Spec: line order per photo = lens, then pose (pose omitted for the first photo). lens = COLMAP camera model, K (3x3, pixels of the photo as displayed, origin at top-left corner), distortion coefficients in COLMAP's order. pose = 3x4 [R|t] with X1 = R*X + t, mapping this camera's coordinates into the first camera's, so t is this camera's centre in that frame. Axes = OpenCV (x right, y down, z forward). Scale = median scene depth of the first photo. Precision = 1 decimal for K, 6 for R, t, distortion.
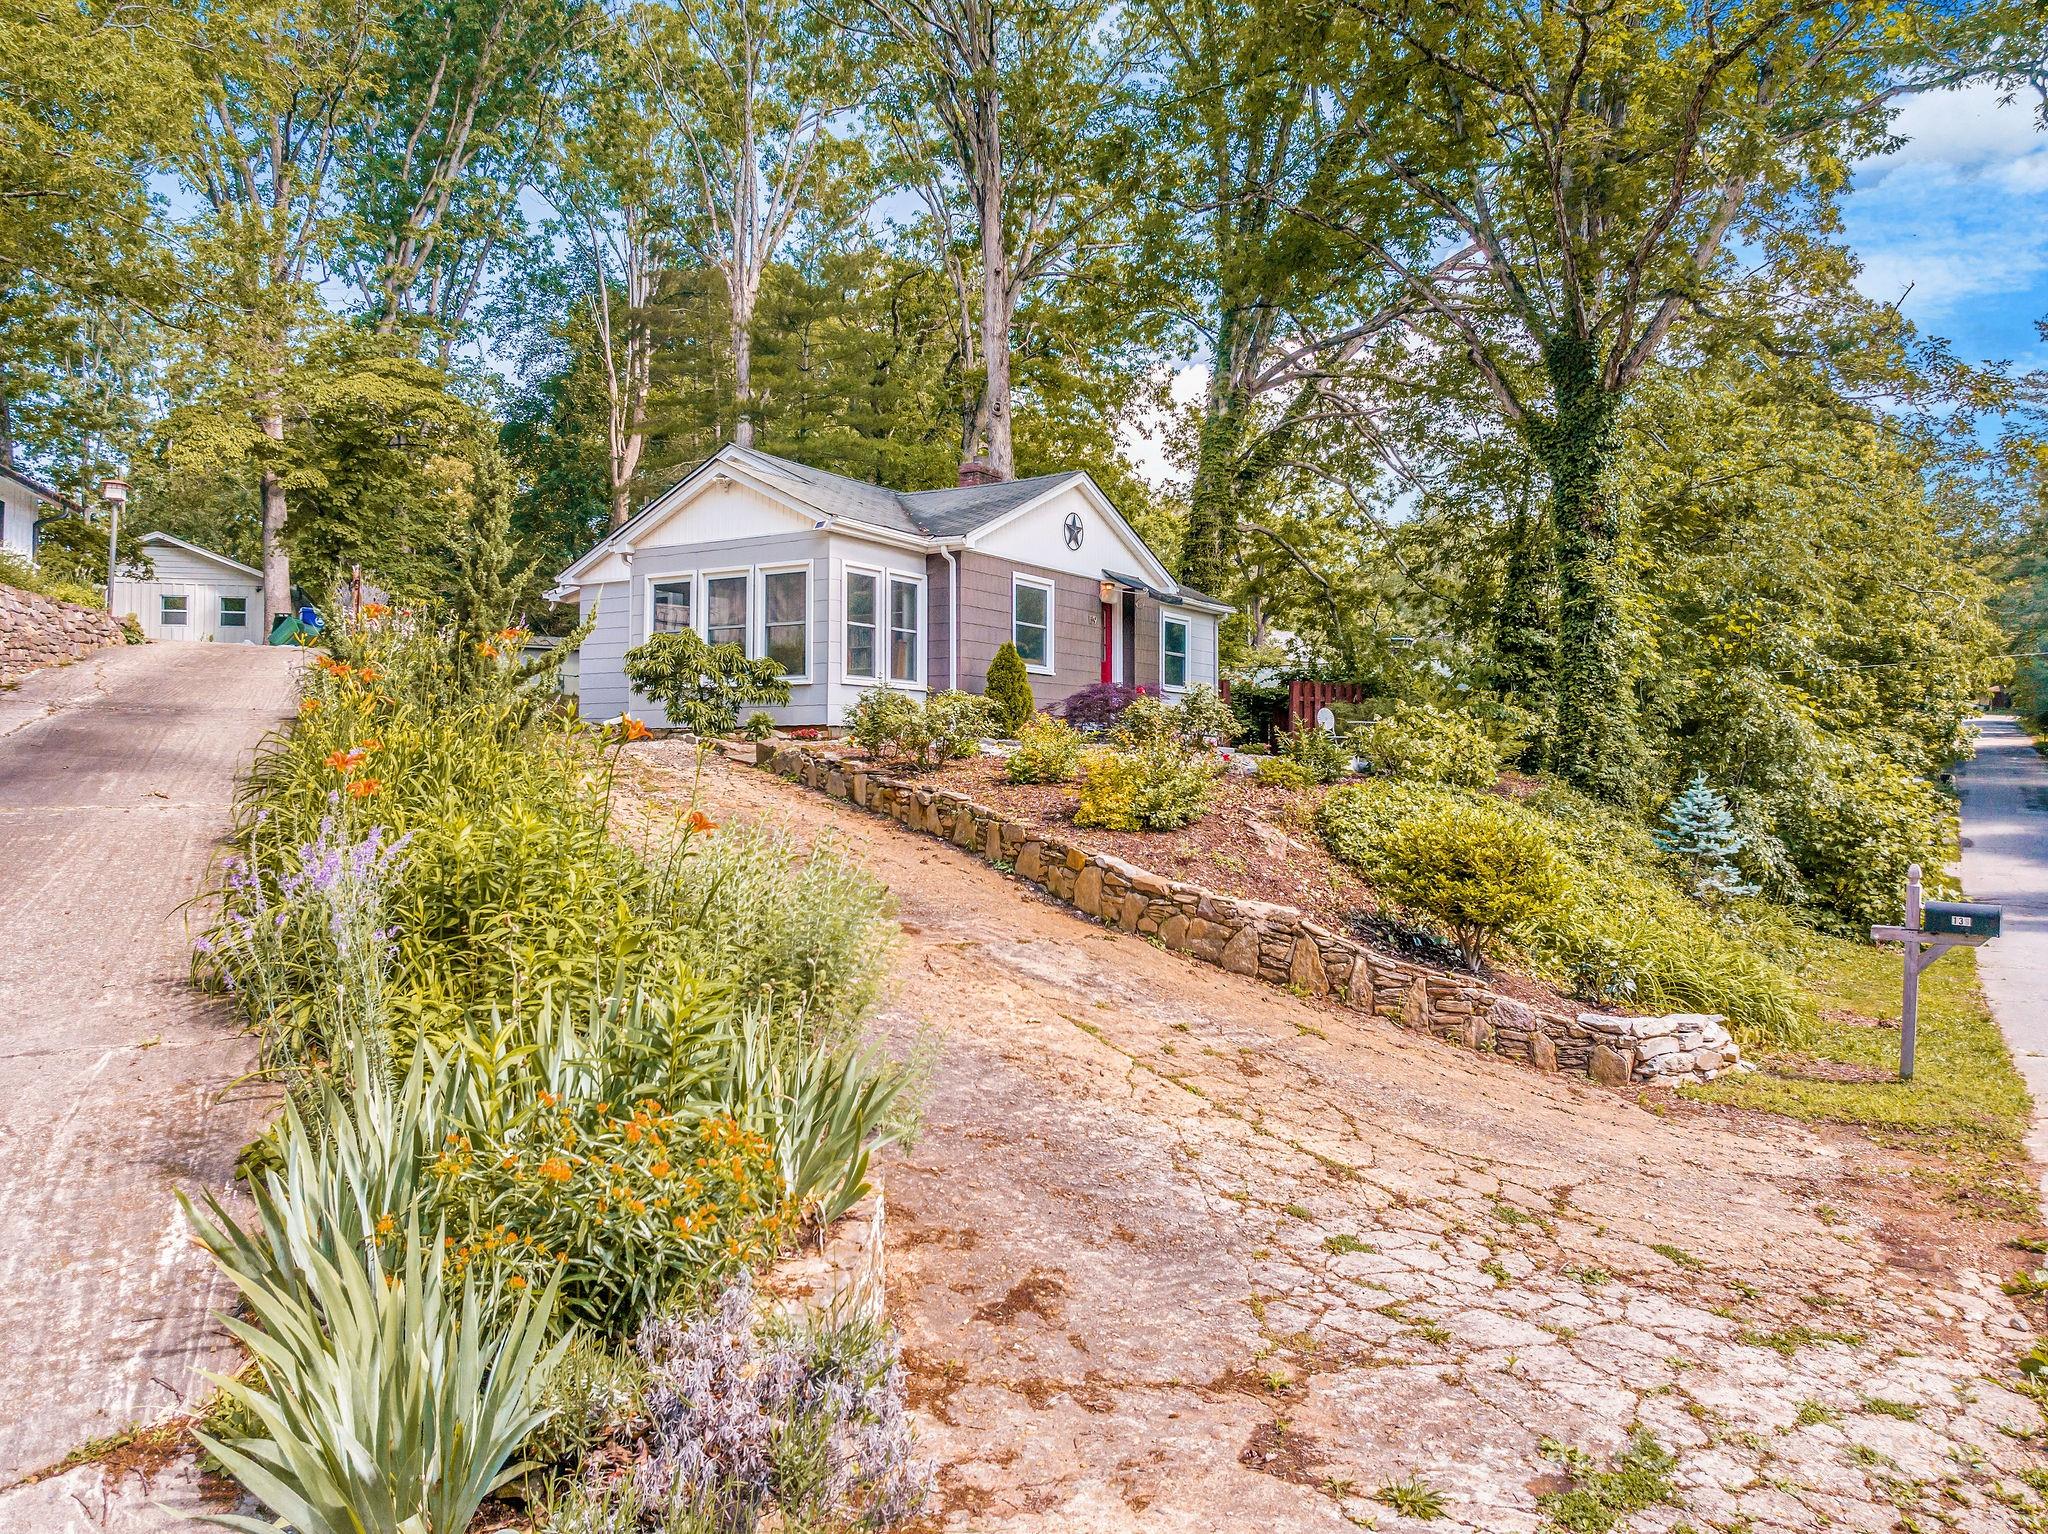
lens RADIAL K [[1513.2, 0, 1059.0], [0, 1513.2, 769.0], [0, 0, 1]] dist [-0.013714, -0.039430]
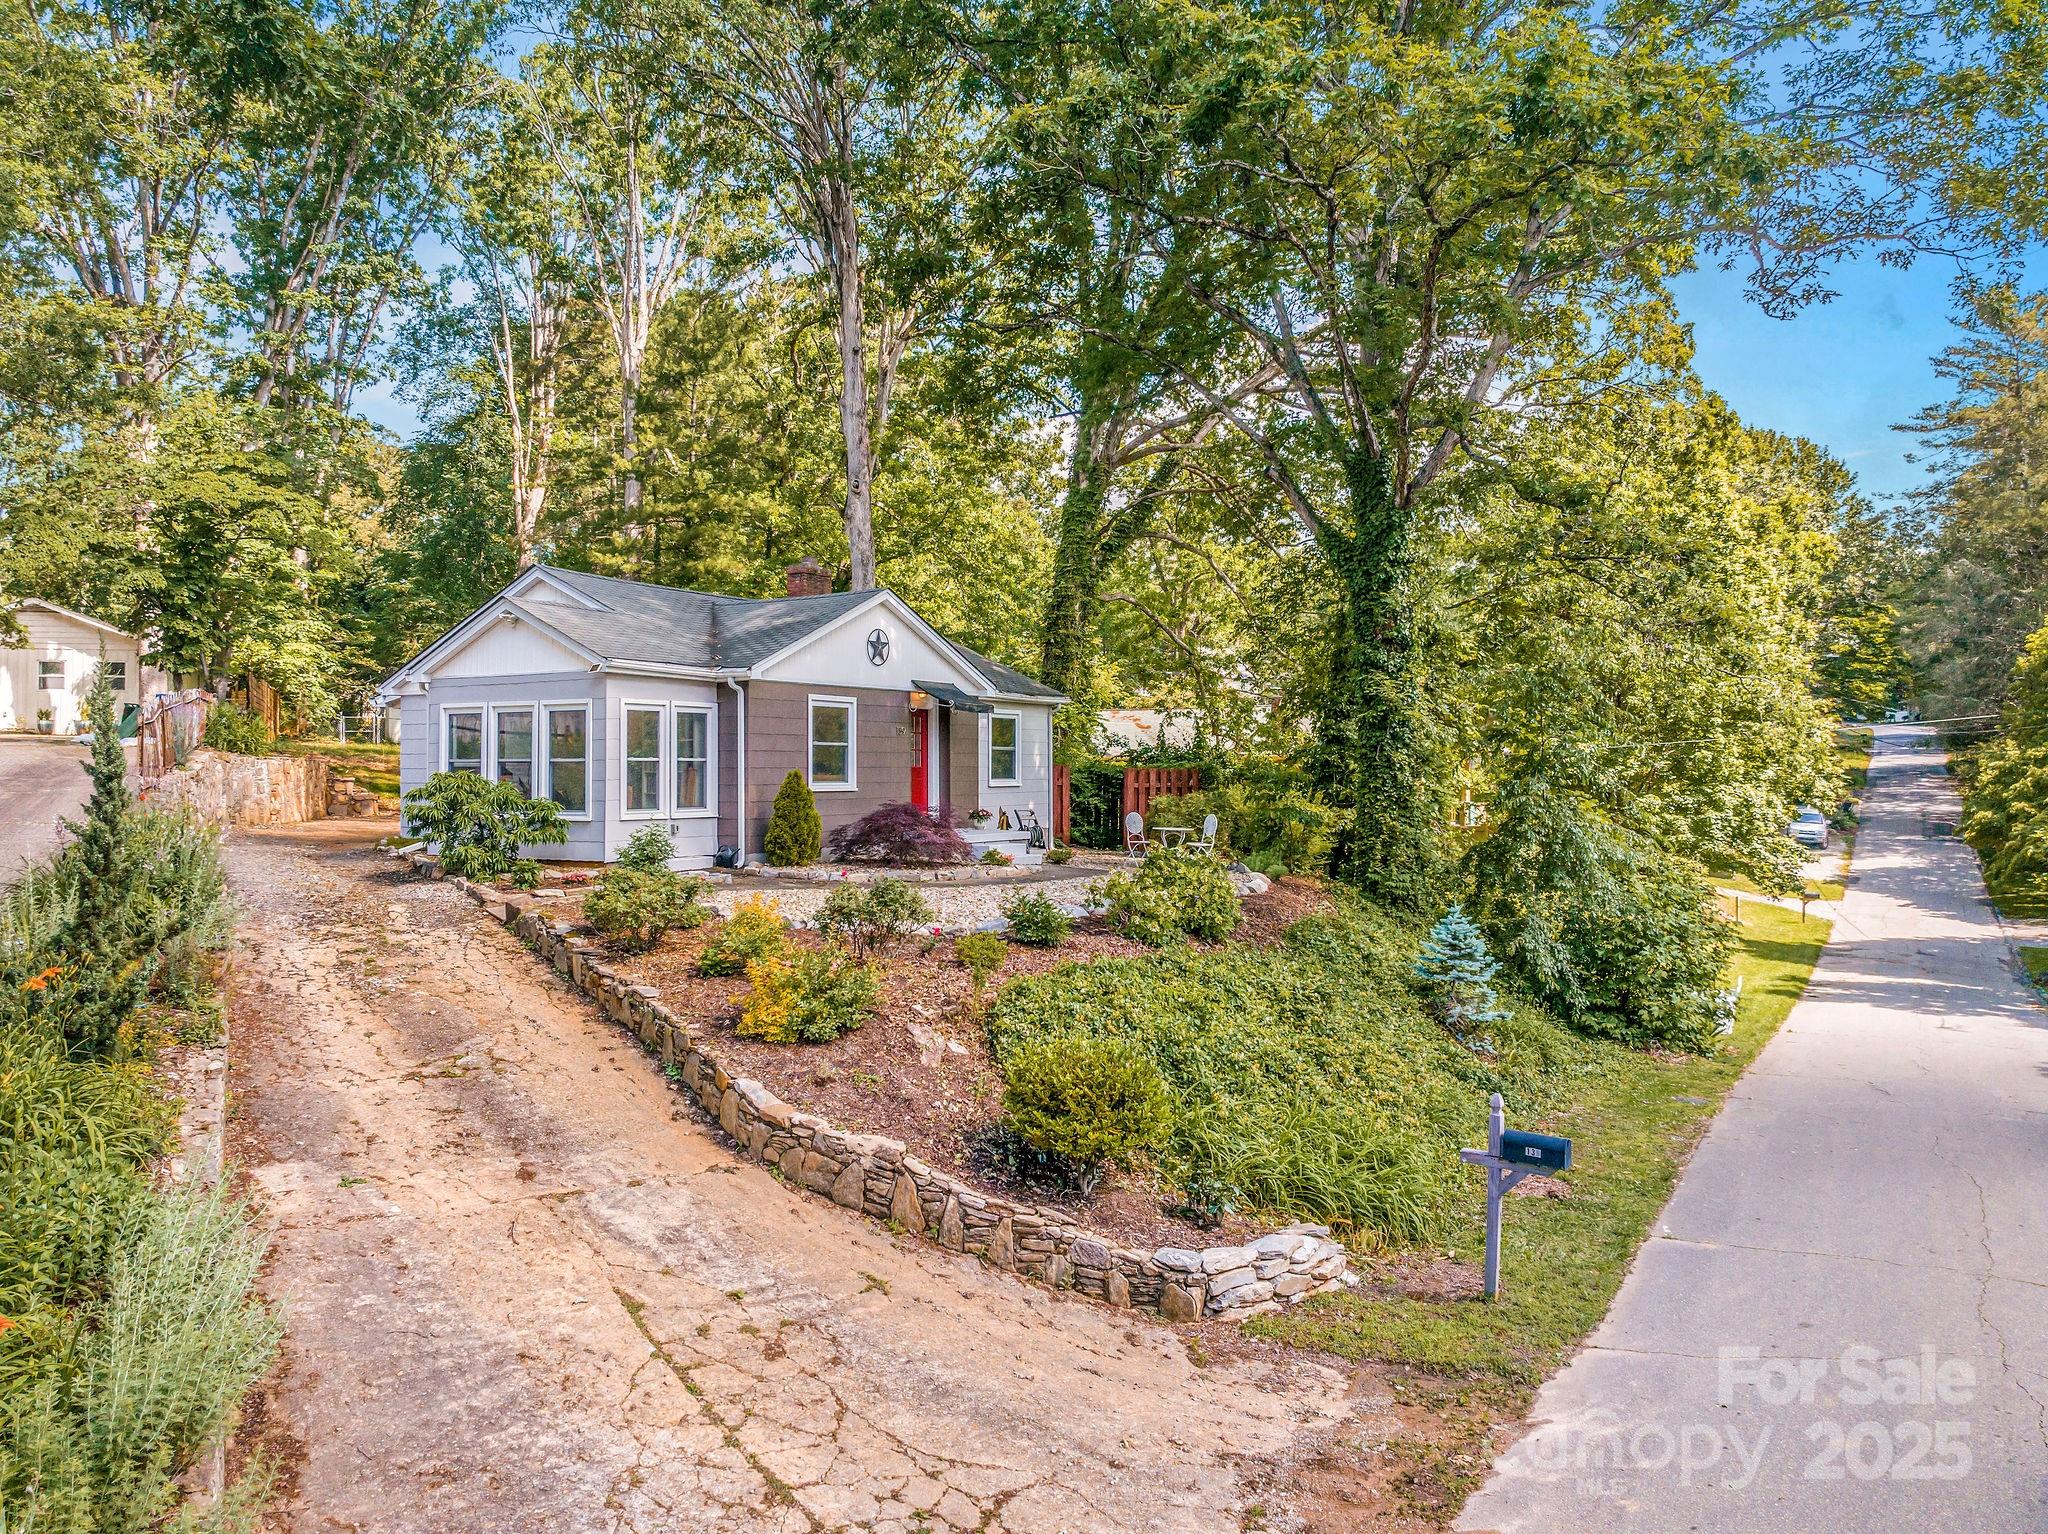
lens RADIAL K [[1513.2, 0, 1059.0], [0, 1513.2, 769.0], [0, 0, 1]] dist [-0.013714, -0.039430]
pose [[0.999793, -0.004051, 0.019946, 0.123262], [0.003963, 0.999982, 0.004465, -0.087198], [-0.019964, -0.004385, 0.999791, -0.028435]]
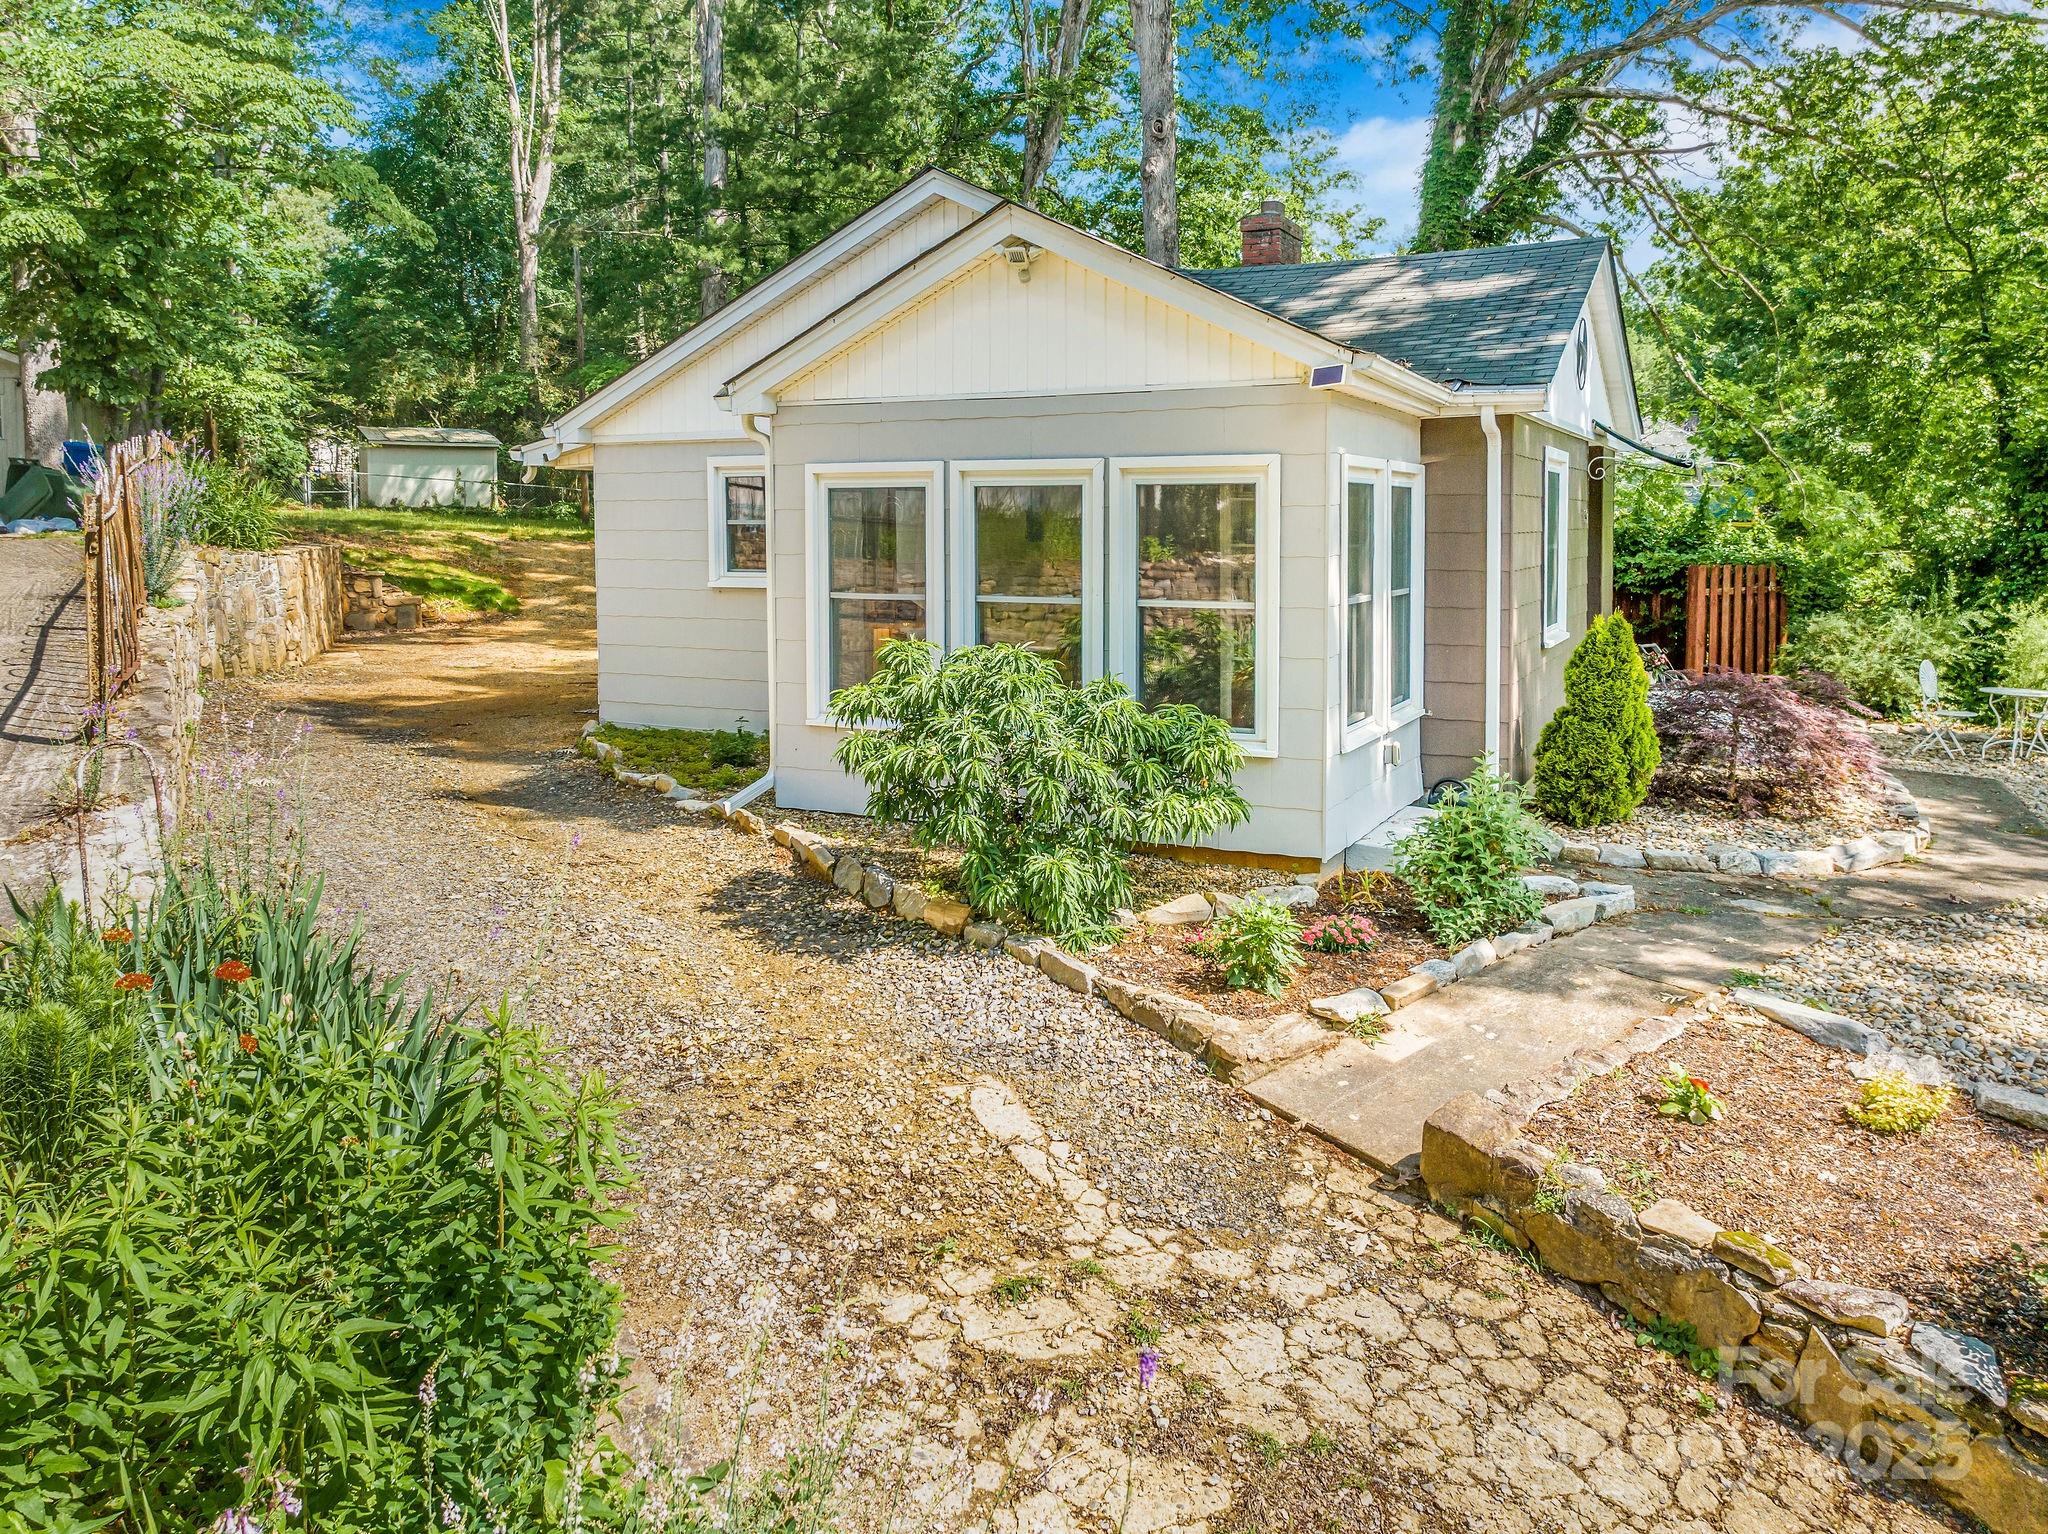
lens RADIAL K [[1493.9, 0, 1074.5], [0, 1493.9, 623.6], [0, 0, 1]] dist [-0.081069, 0.066921]
pose [[0.995155, -0.010603, 0.097748, -0.236873], [0.003206, 0.997139, 0.075521, -0.114883], [-0.098269, -0.074842, 0.992342, 0.558667]]
